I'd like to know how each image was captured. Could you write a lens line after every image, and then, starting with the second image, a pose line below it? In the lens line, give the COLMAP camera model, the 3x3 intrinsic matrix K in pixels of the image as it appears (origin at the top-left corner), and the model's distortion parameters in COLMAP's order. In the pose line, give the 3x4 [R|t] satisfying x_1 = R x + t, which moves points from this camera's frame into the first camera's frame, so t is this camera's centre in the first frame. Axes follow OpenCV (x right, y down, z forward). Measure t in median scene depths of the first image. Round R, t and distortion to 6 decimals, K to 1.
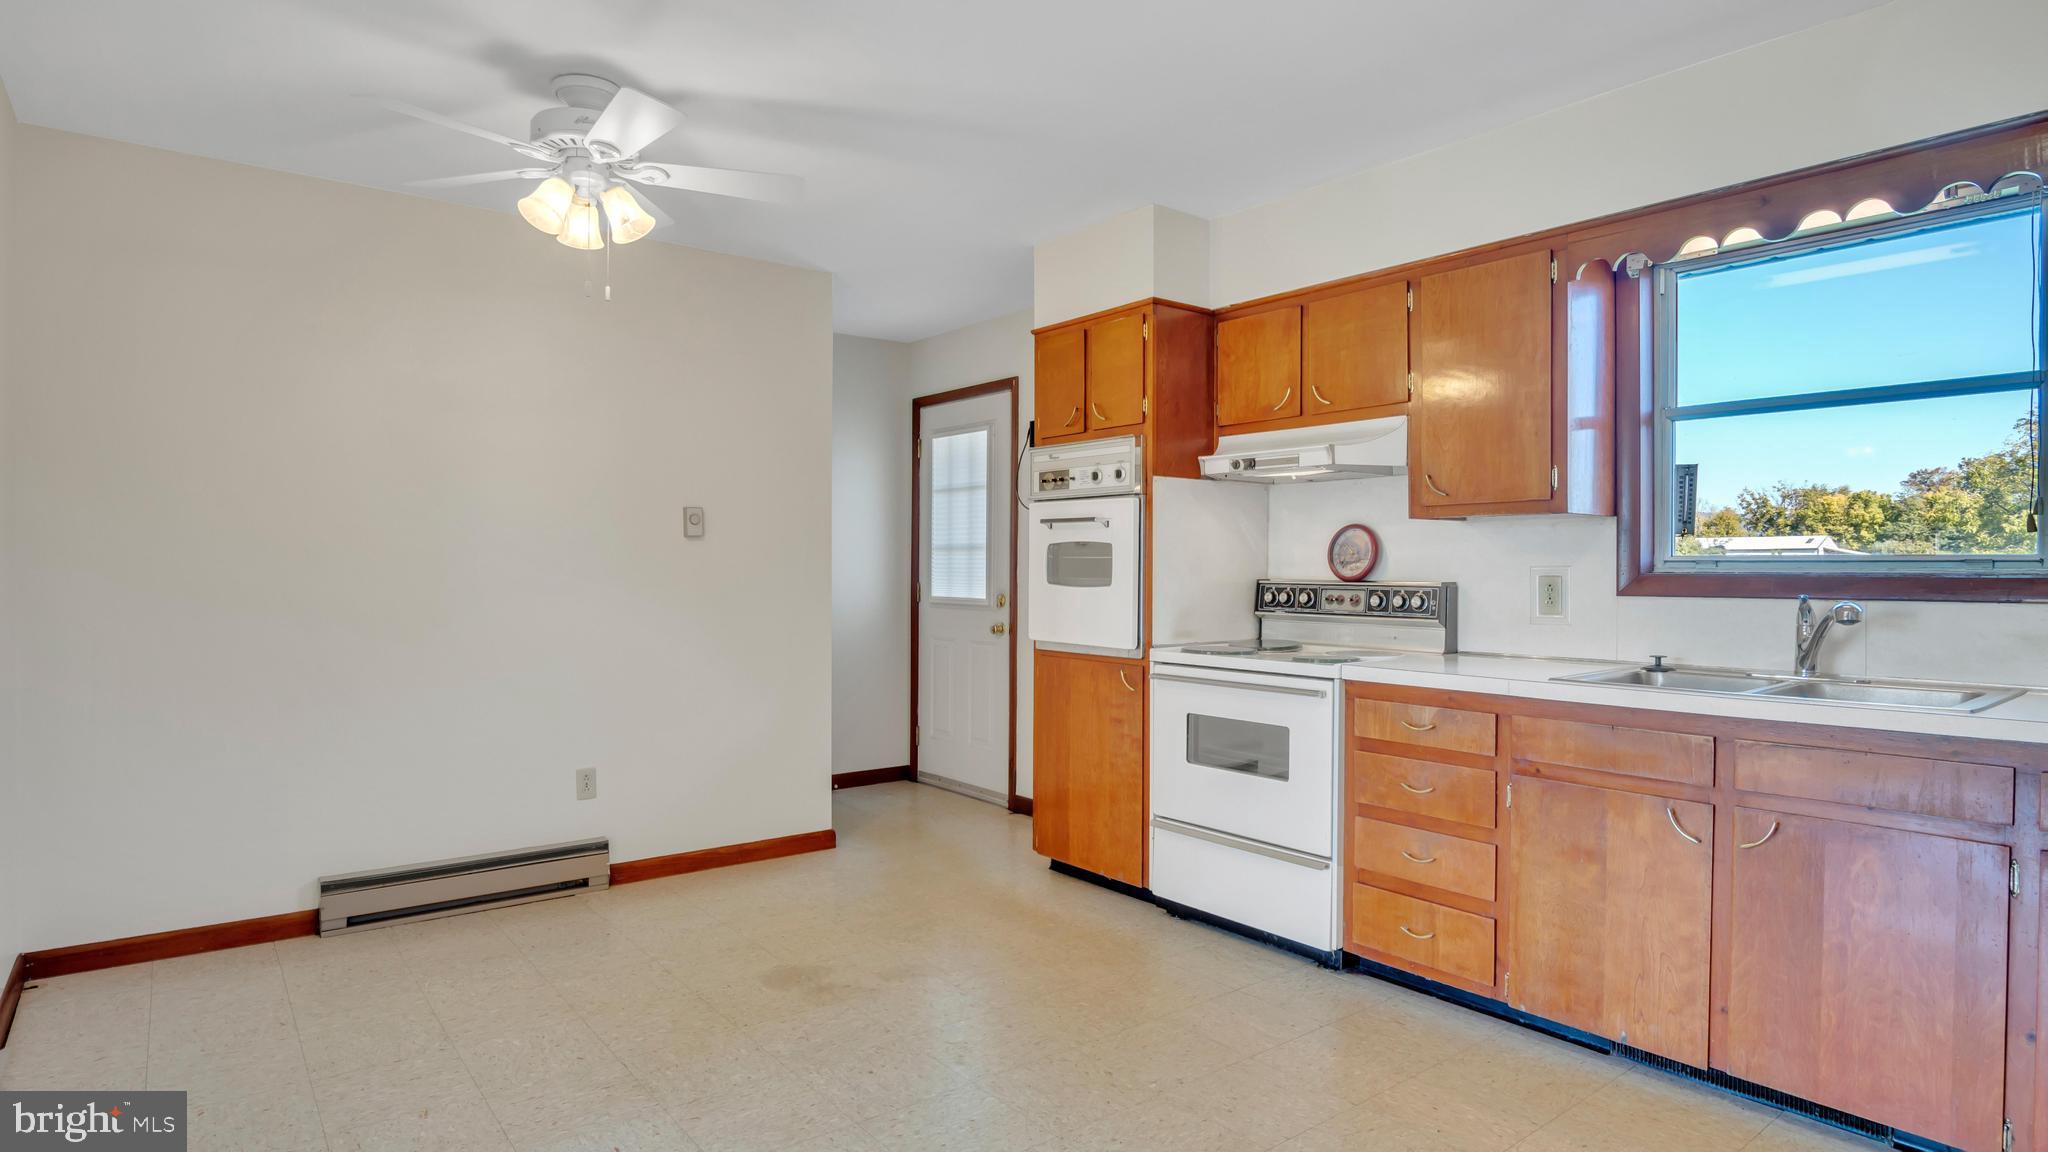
lens RADIAL K [[1103.6, 0, 1020.4], [0, 1103.6, 574.5], [0, 0, 1]] dist [-0.027471, 0.008860]
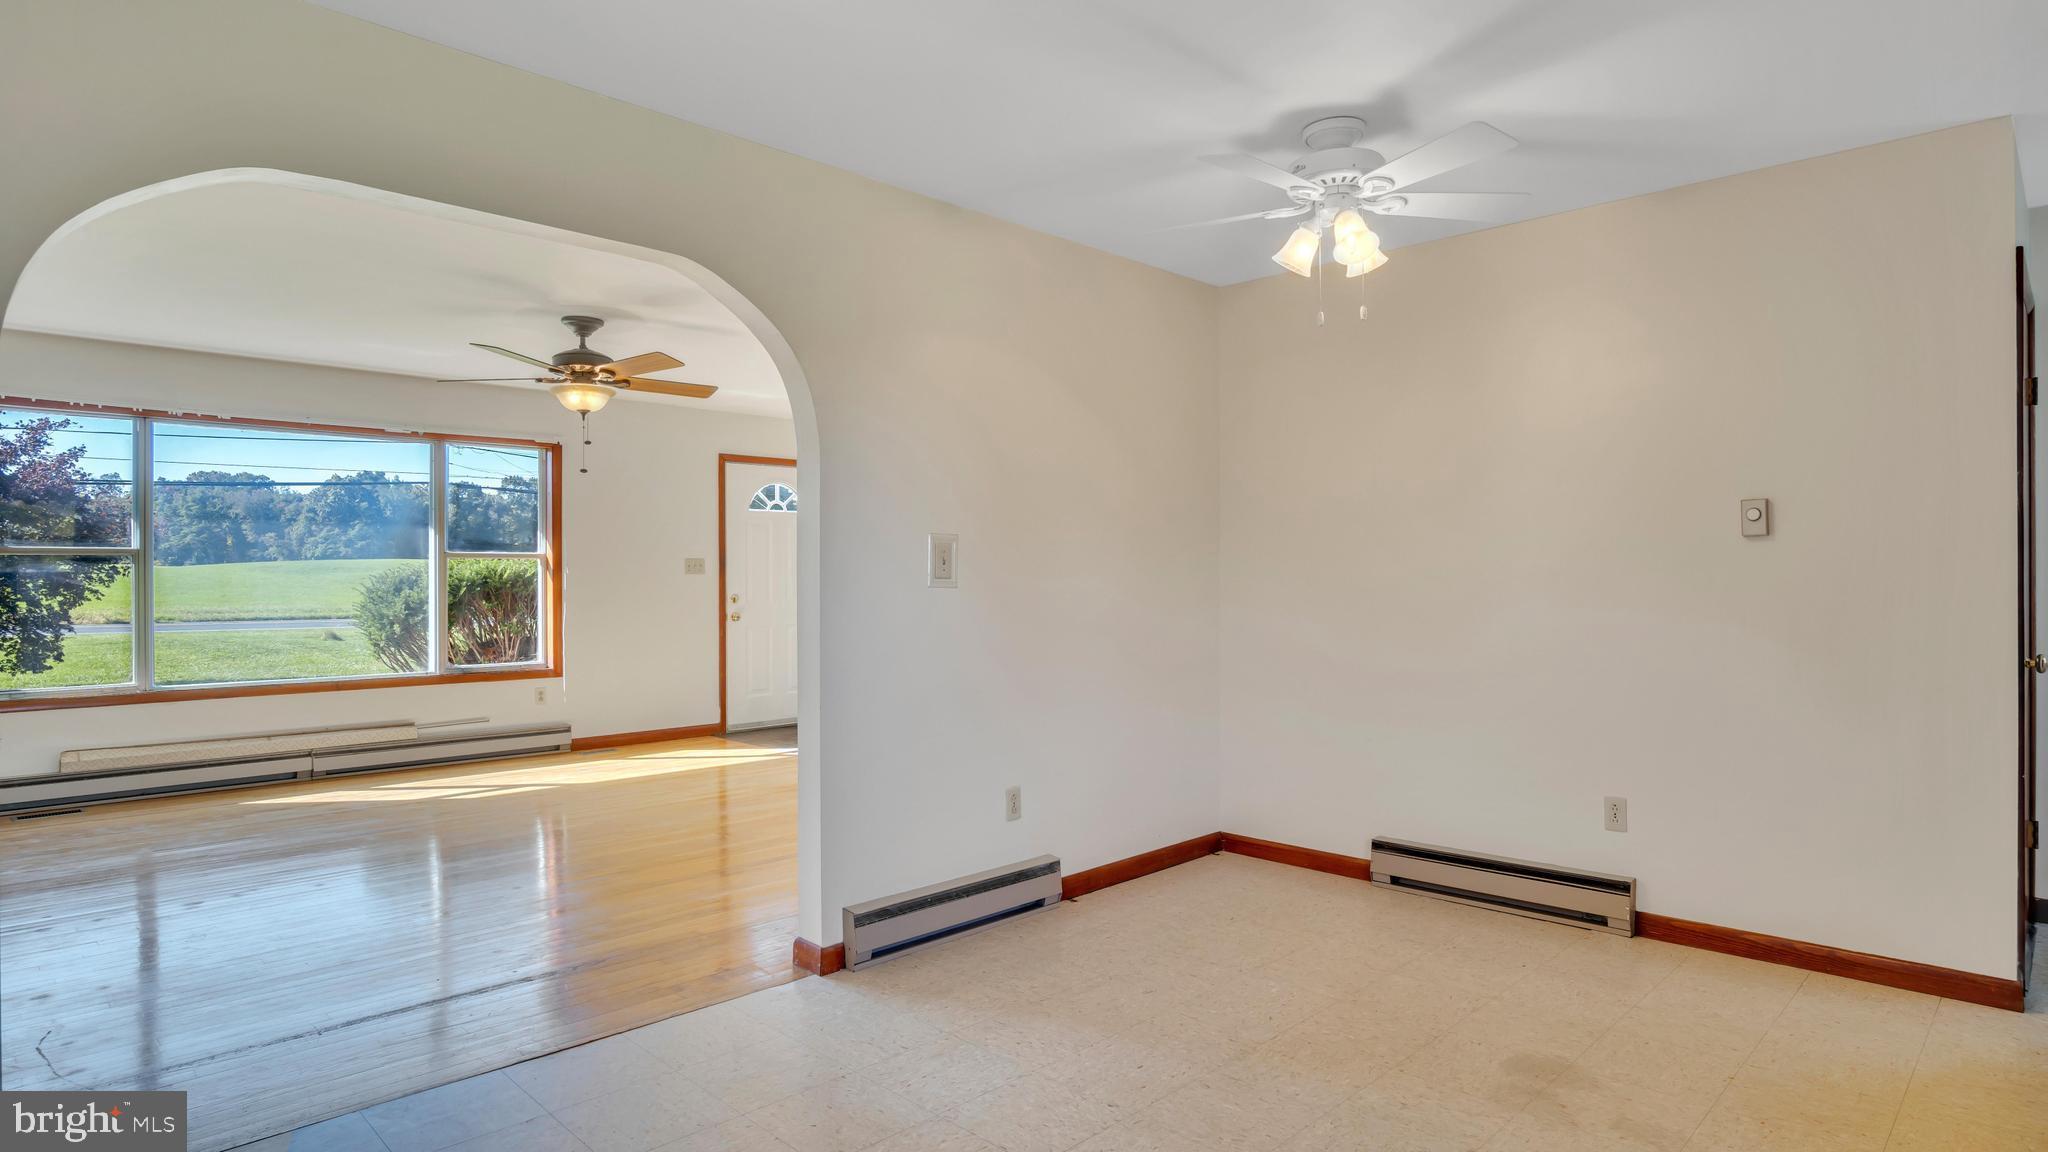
lens RADIAL K [[1103.6, 0, 1020.4], [0, 1103.6, 574.5], [0, 0, 1]] dist [-0.027471, 0.008860]
pose [[0.127162, -0.005842, -0.991865, 0.564115], [0.000867, 0.999983, -0.005778, -0.005326], [0.991882, -0.000125, 0.127165, 0.497332]]
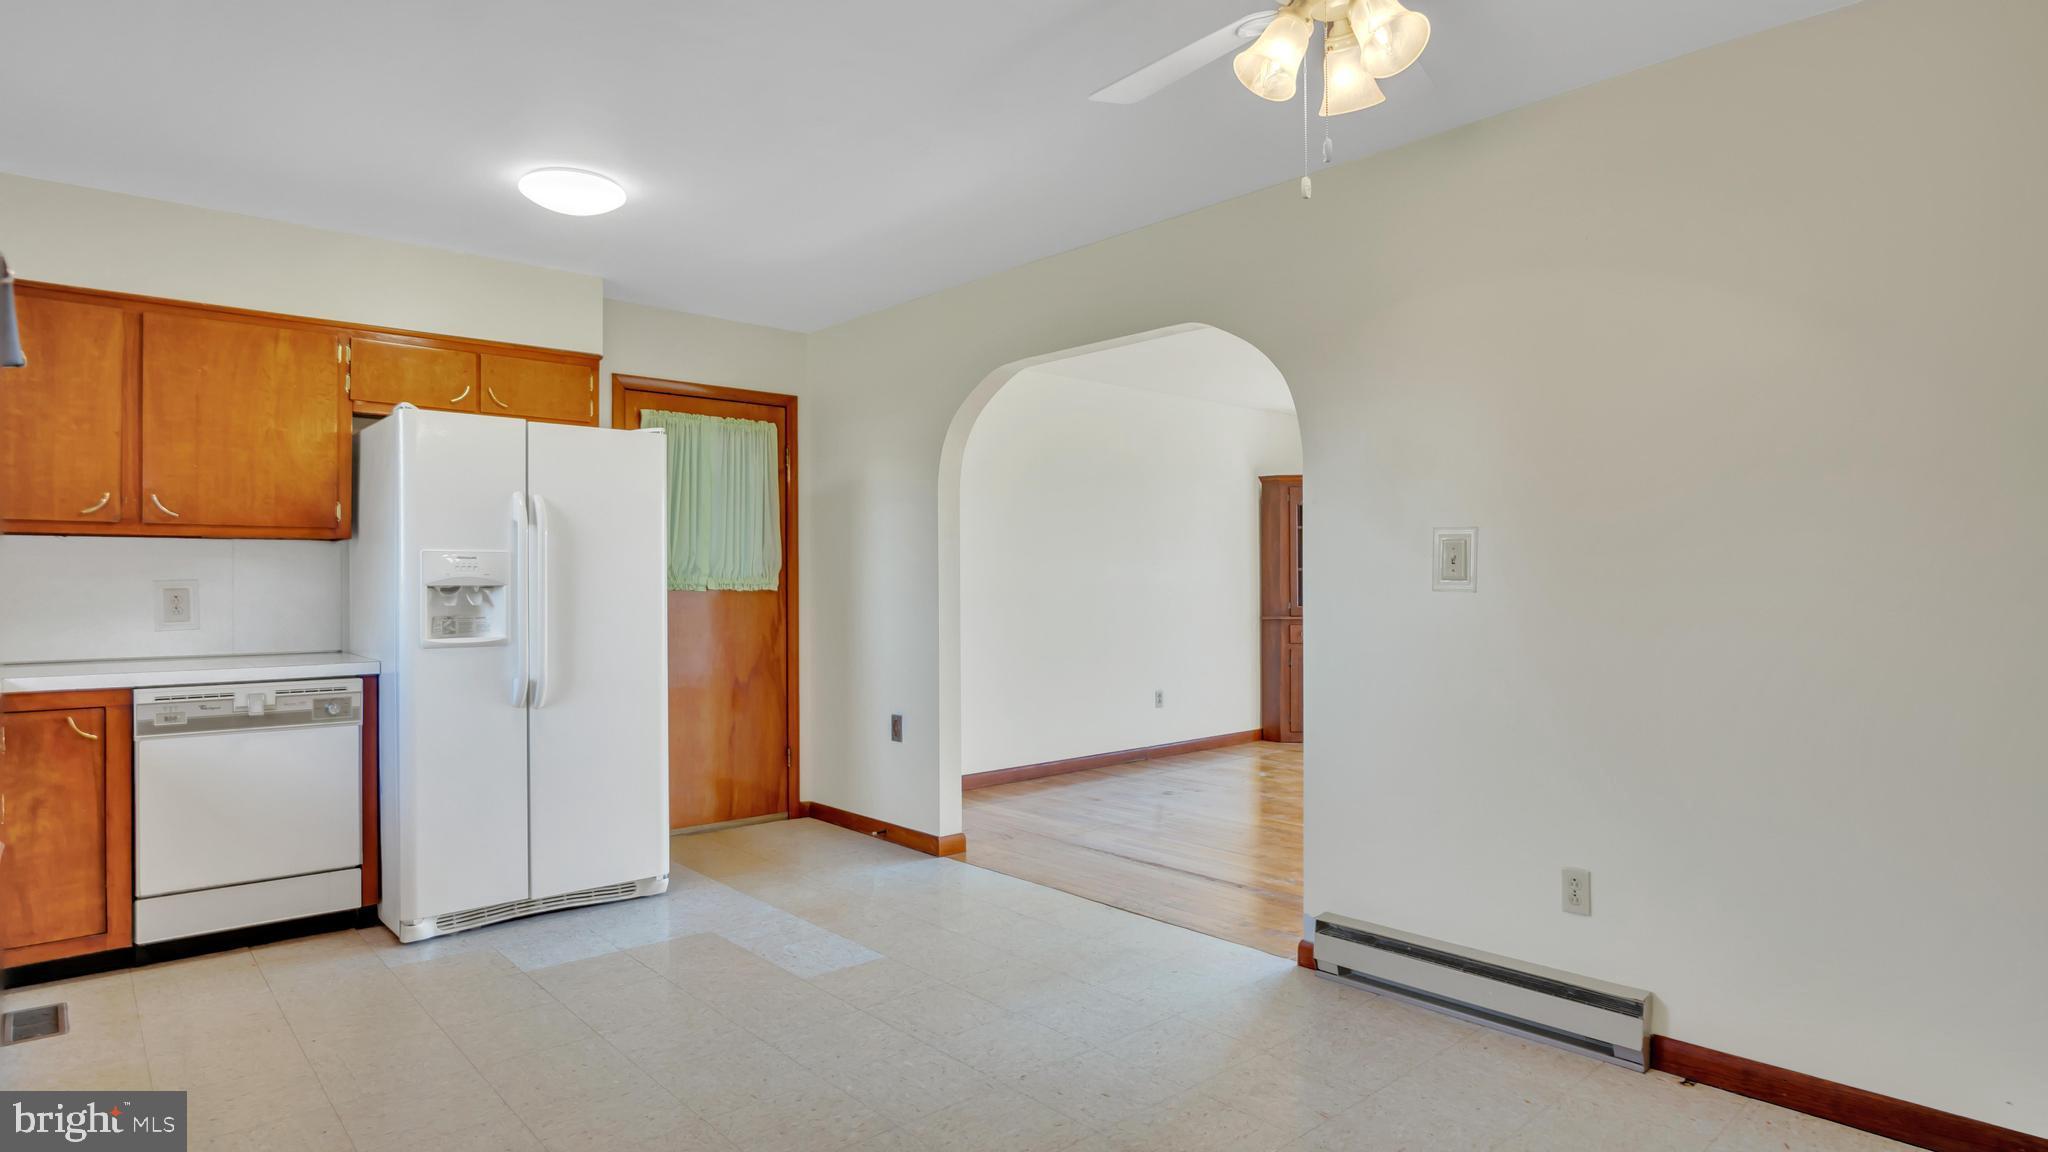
lens RADIAL K [[1103.6, 0, 1020.4], [0, 1103.6, 574.5], [0, 0, 1]] dist [-0.027471, 0.008860]
pose [[-0.997721, -0.004245, -0.067339, -0.131602], [-0.004007, 0.999985, -0.003679, -0.007877], [0.067354, -0.003401, -0.997723, 1.479294]]
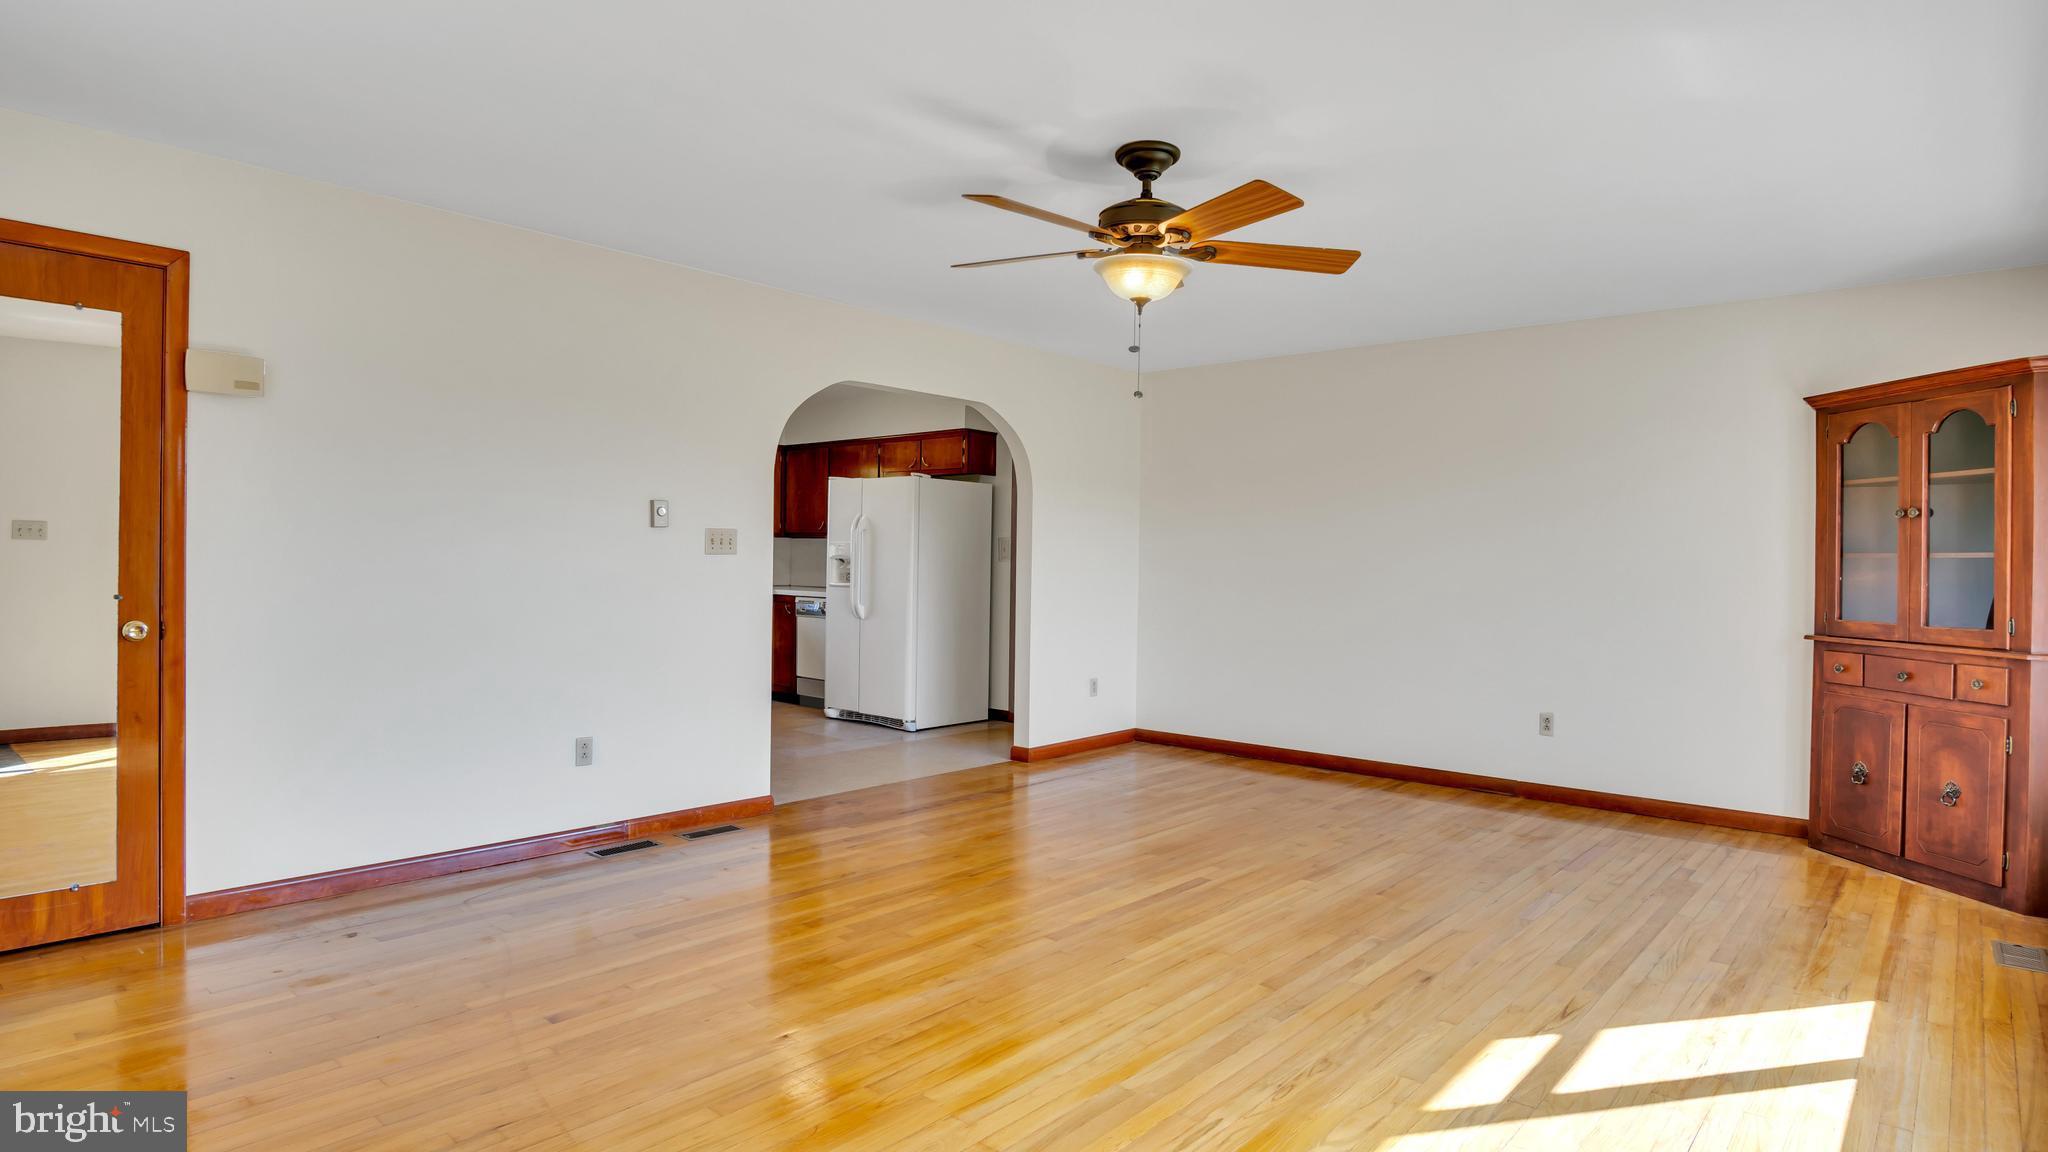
lens RADIAL K [[1103.6, 0, 1020.4], [0, 1103.6, 574.5], [0, 0, 1]] dist [-0.027471, 0.008860]
pose [[-0.185316, -0.022436, 0.982423, -2.140403], [-0.015732, 0.999679, 0.019863, -0.017612], [-0.982553, -0.011775, -0.185610, 0.361945]]
